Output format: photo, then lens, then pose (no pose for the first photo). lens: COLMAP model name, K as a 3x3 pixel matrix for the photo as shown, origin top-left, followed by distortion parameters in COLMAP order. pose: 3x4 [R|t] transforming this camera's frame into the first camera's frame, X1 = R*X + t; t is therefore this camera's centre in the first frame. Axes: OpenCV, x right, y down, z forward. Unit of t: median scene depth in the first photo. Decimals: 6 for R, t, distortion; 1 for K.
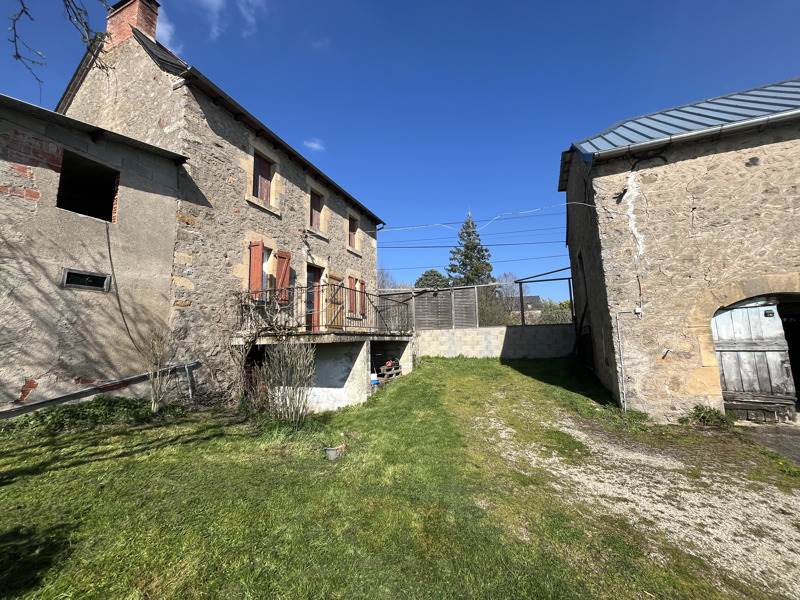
lens RADIAL K [[322.5, 0, 400.0], [0, 322.5, 300.0], [0, 0, 1]] dist [-0.000813, -0.000146]
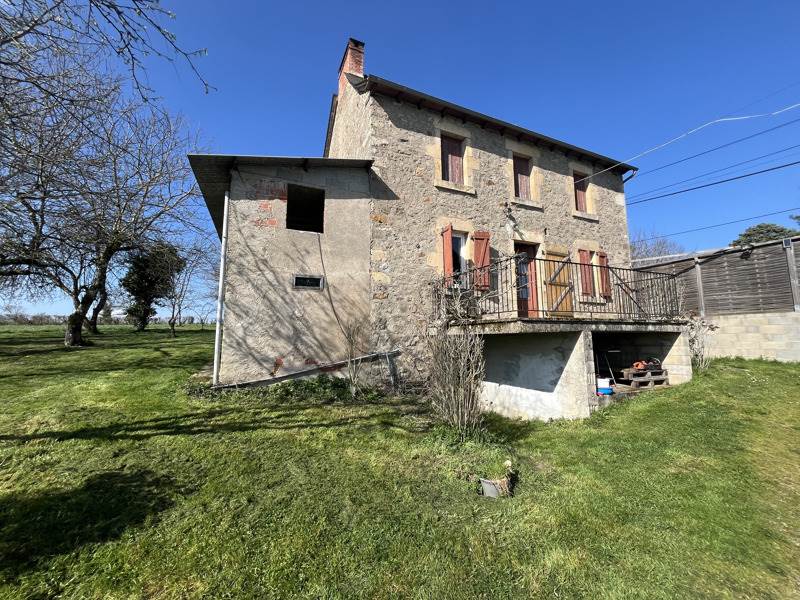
lens RADIAL K [[322.5, 0, 400.0], [0, 322.5, 300.0], [0, 0, 1]] dist [-0.000813, -0.000146]
pose [[0.719738, -0.066135, -0.691088, 0.091375], [0.082691, 0.996532, -0.009246, 0.030232], [0.689303, -0.050492, 0.722711, 0.203932]]
